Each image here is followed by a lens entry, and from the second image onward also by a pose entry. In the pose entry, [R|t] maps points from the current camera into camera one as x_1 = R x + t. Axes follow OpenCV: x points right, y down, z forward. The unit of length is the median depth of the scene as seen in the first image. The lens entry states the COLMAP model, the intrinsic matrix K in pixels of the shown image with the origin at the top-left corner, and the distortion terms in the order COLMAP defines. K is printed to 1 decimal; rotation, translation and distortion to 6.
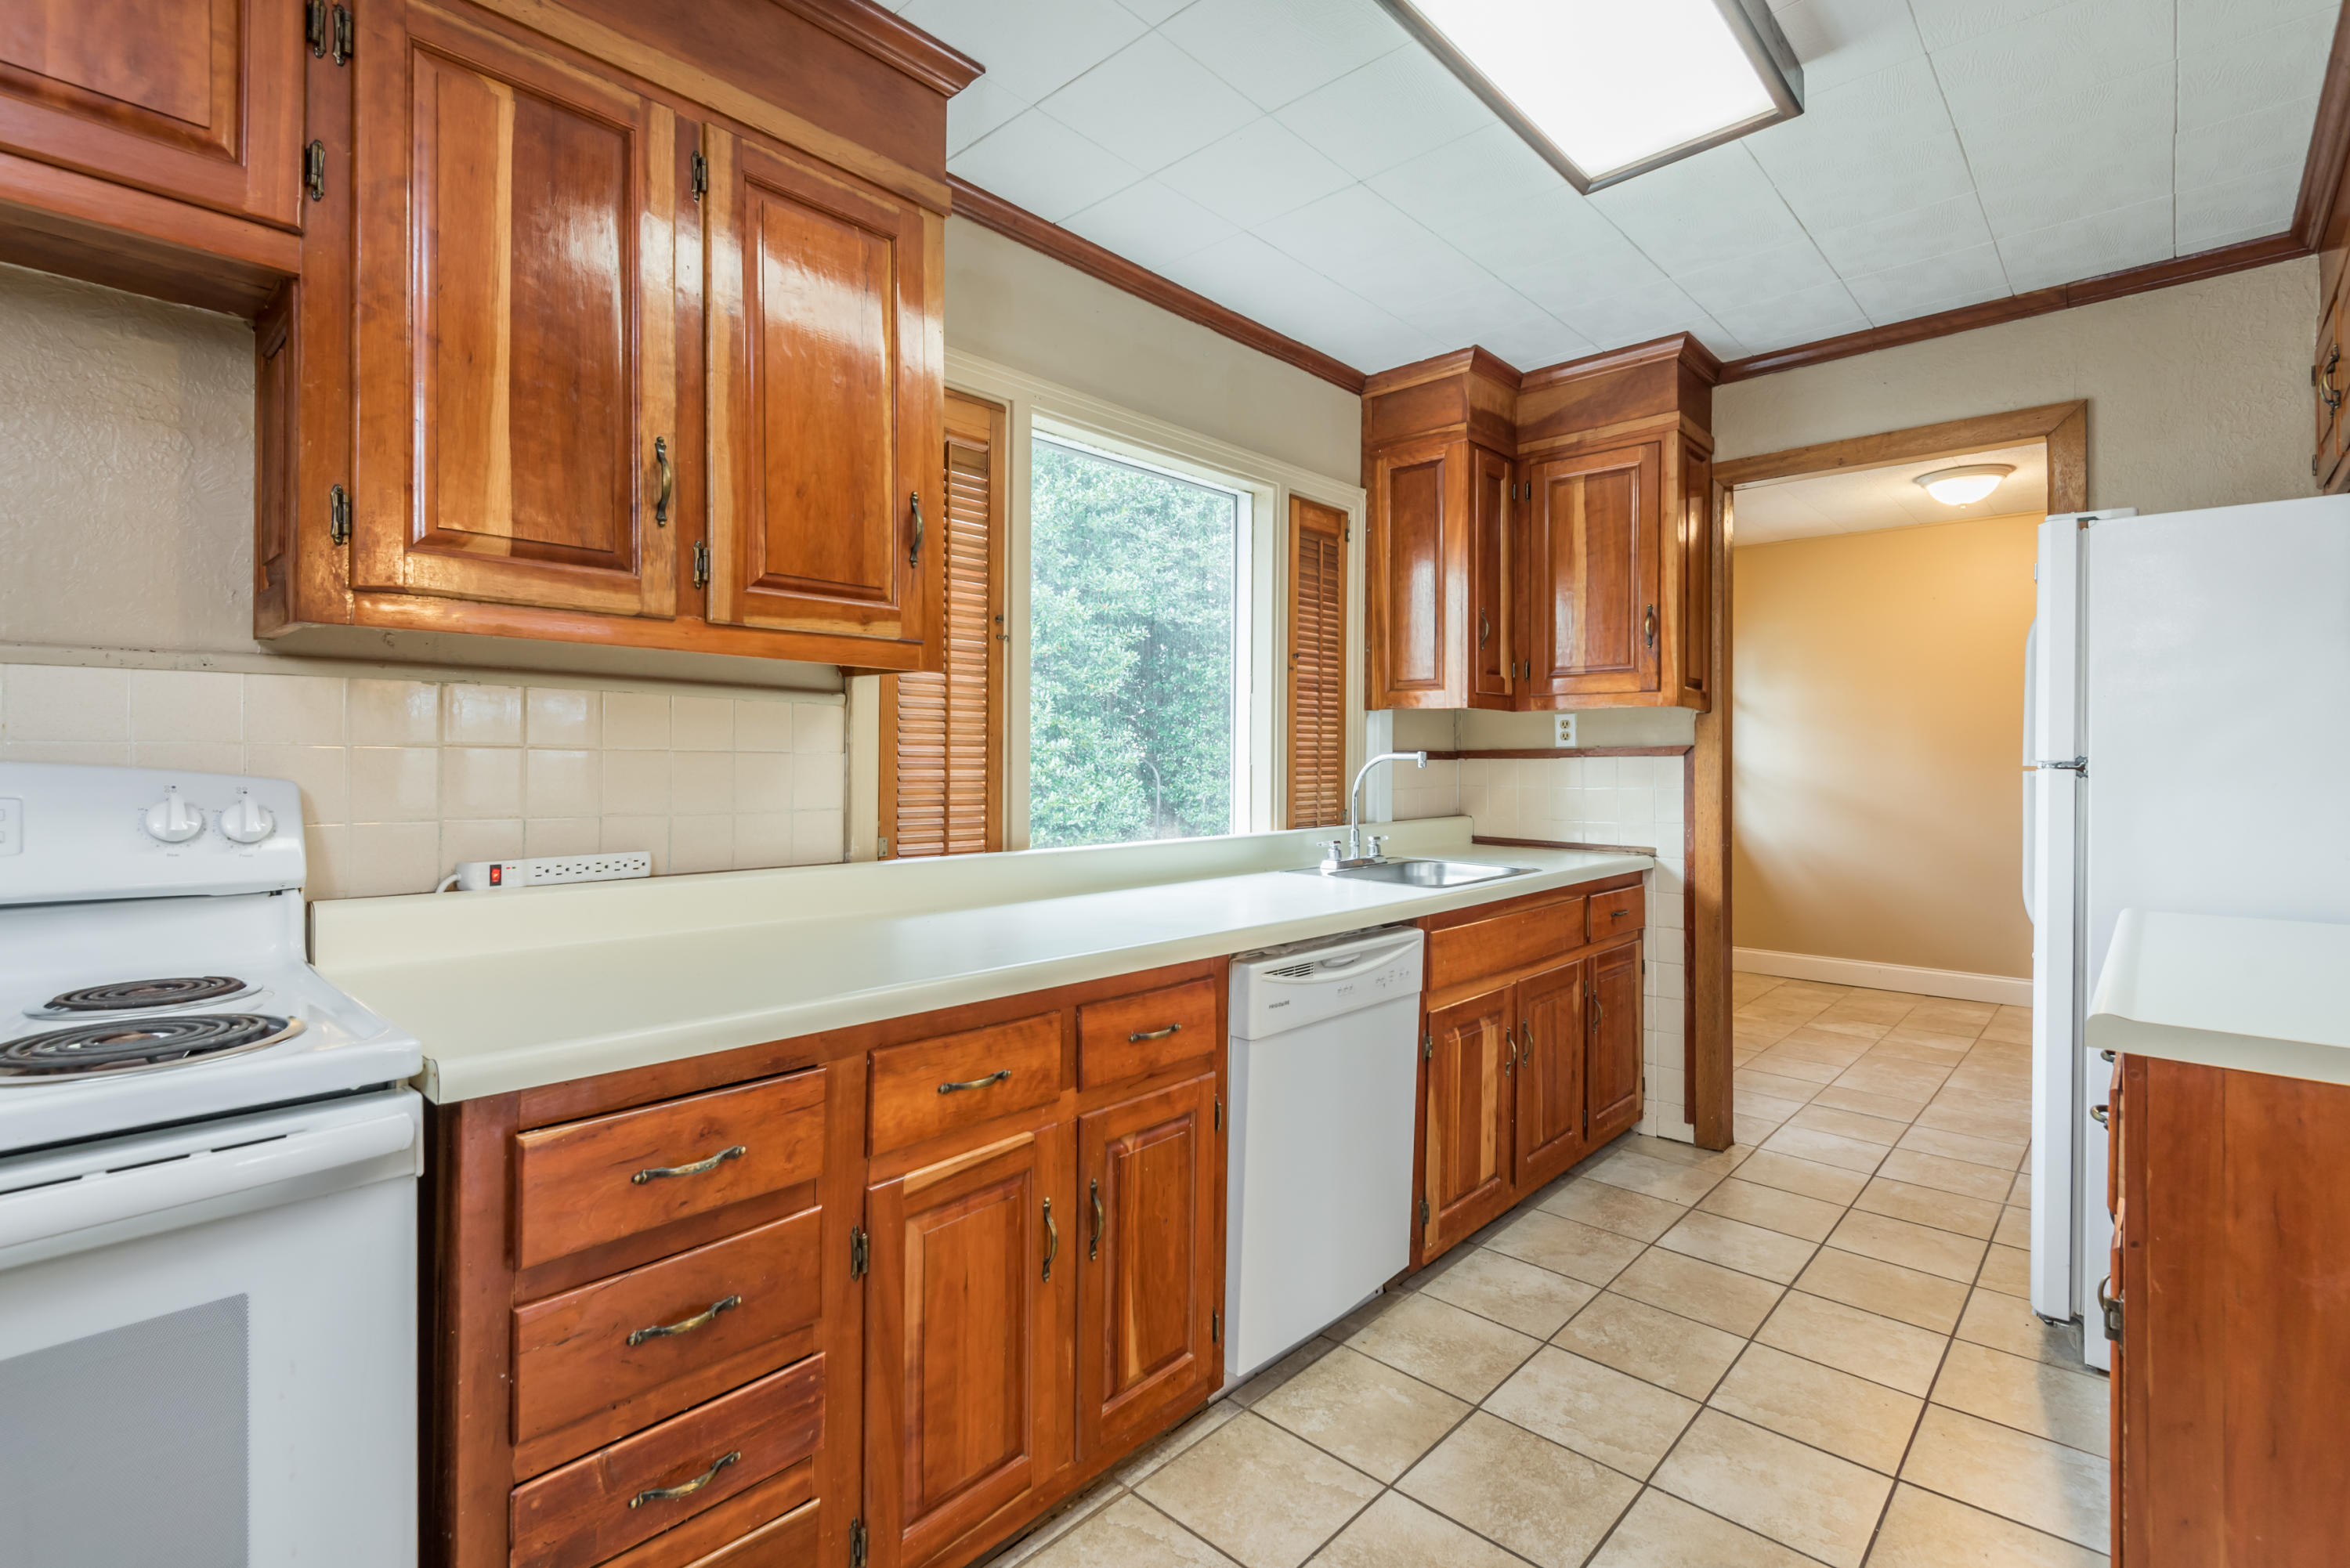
lens RADIAL K [[1064.8, 0, 1167.9], [0, 1064.8, 768.8], [0, 0, 1]] dist [0.022299, -0.001973]
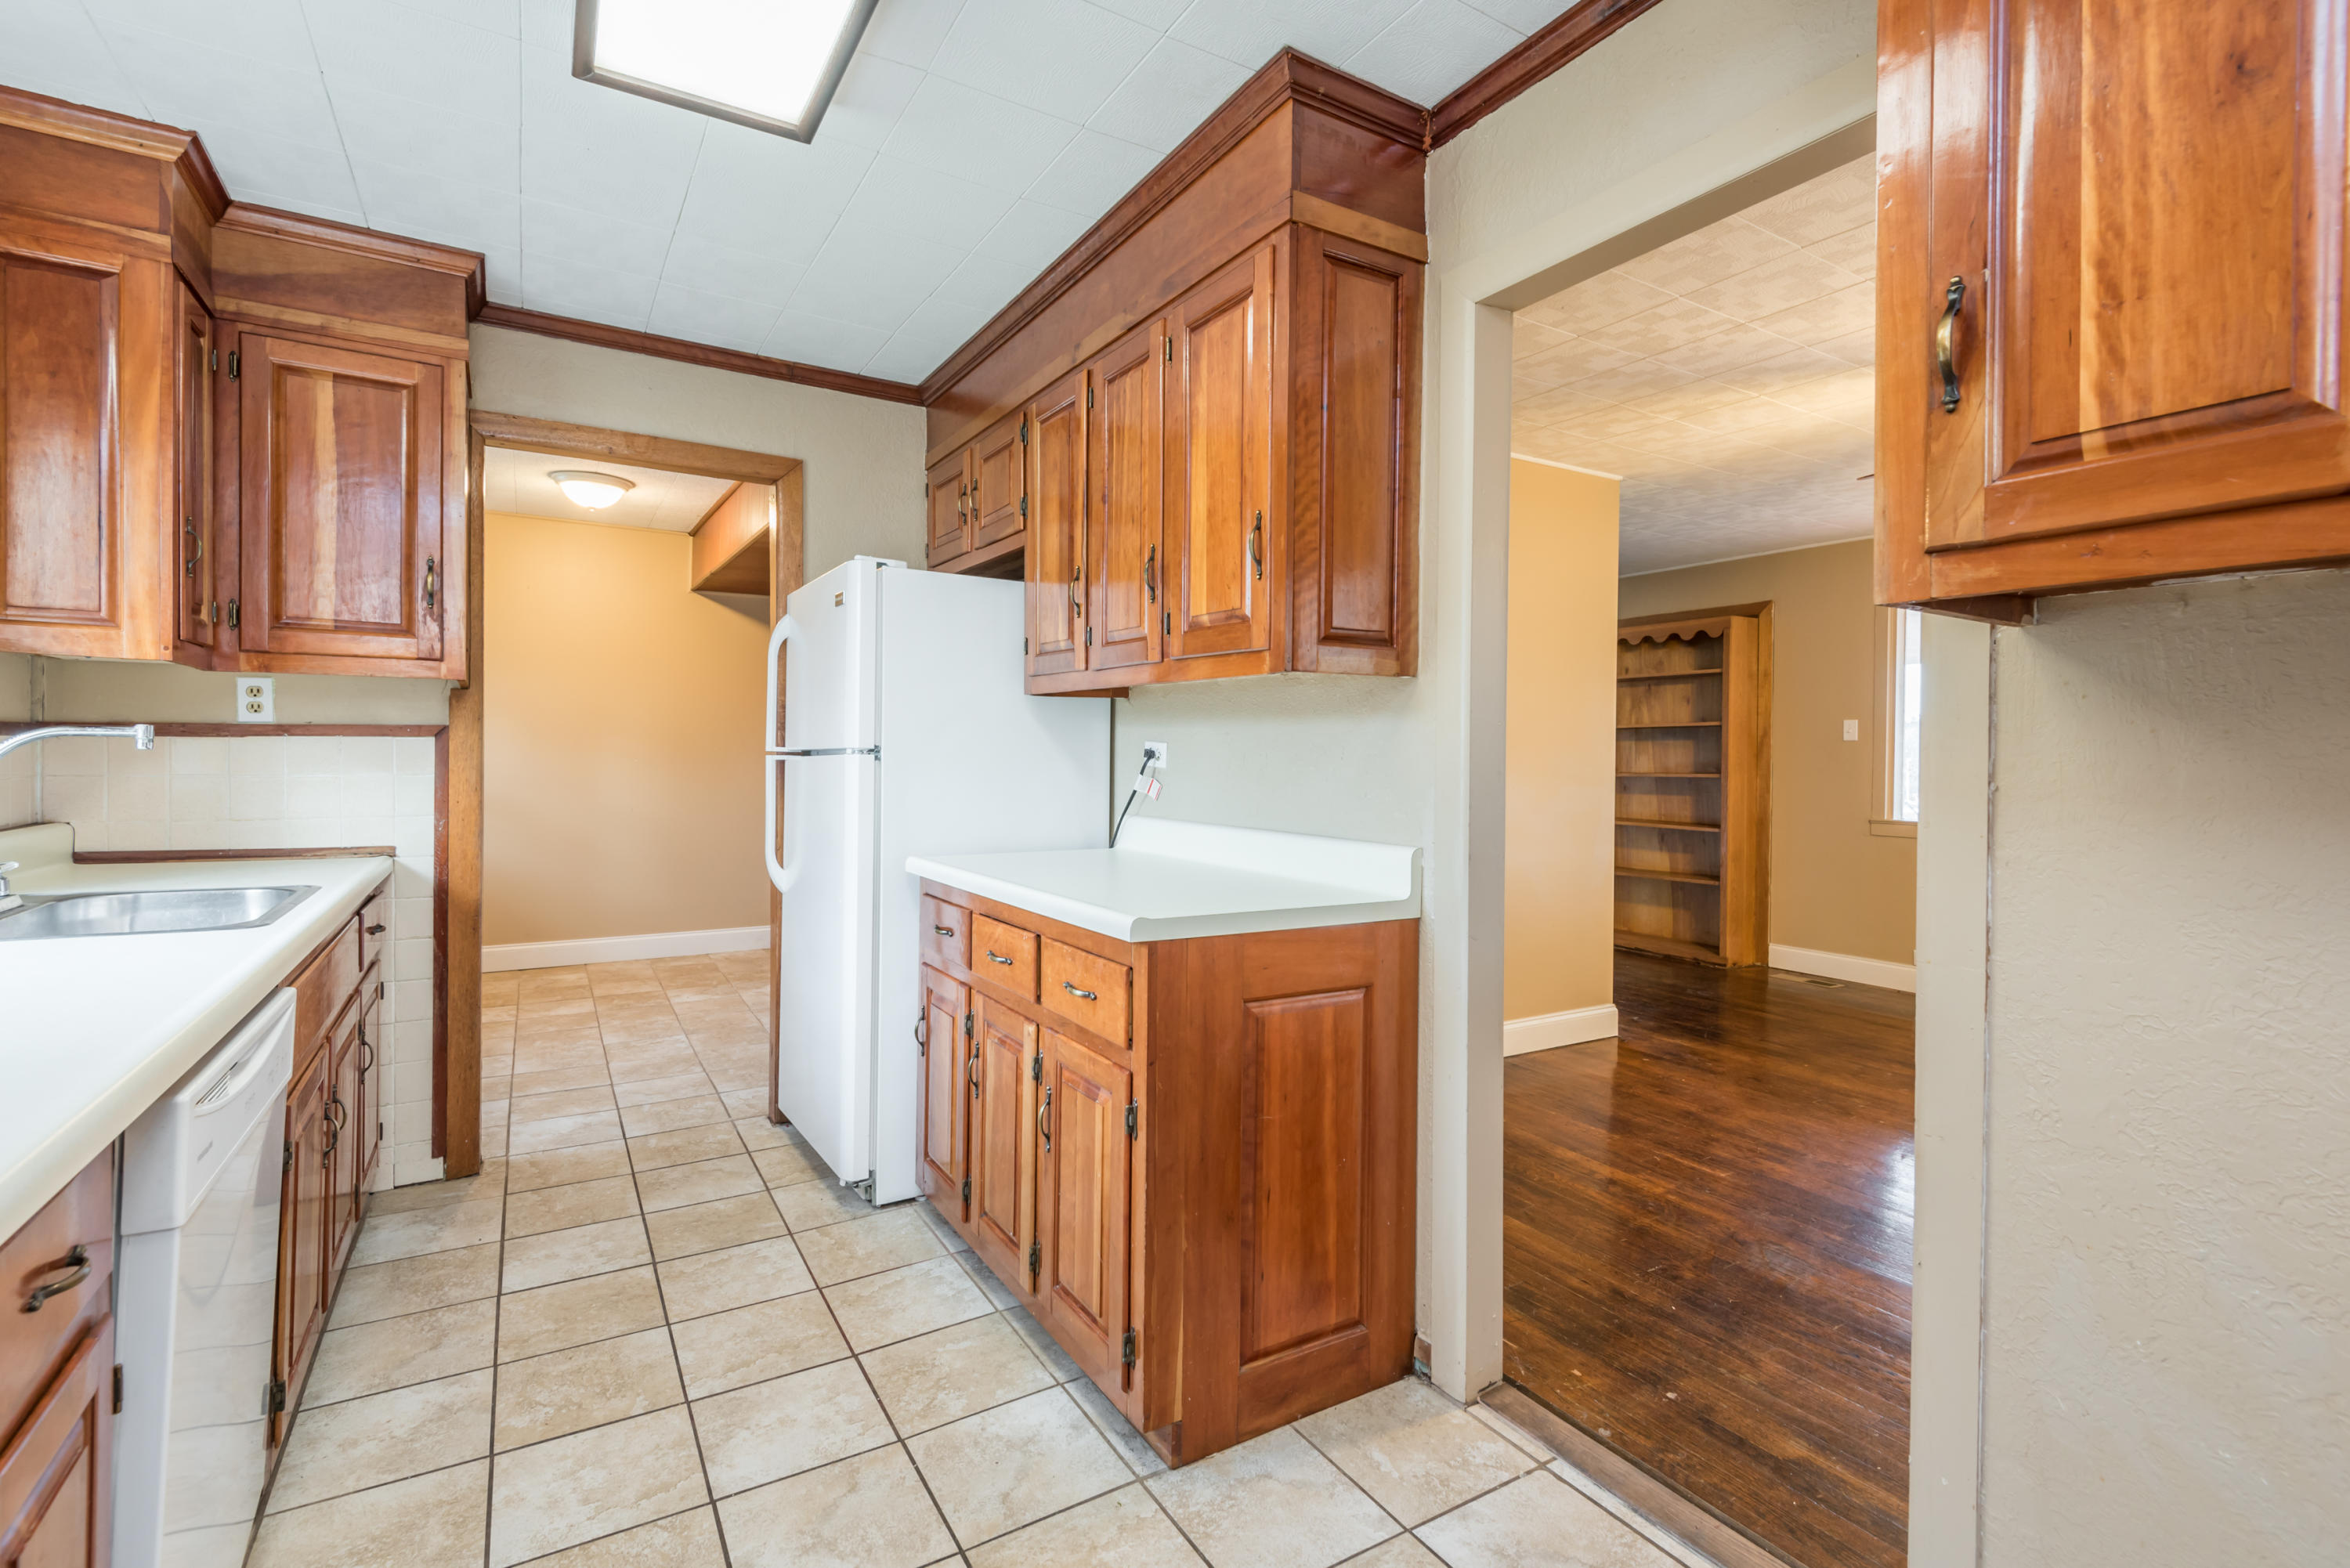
lens RADIAL K [[1064.8, 0, 1177.4], [0, 1064.8, 768.9], [0, 0, 1]] dist [0.022299, -0.001973]
pose [[0.294583, -0.012869, 0.955539, -0.186776], [-0.002467, 0.999896, 0.014227, 0.000151], [-0.955623, -0.006549, 0.294520, 0.181744]]
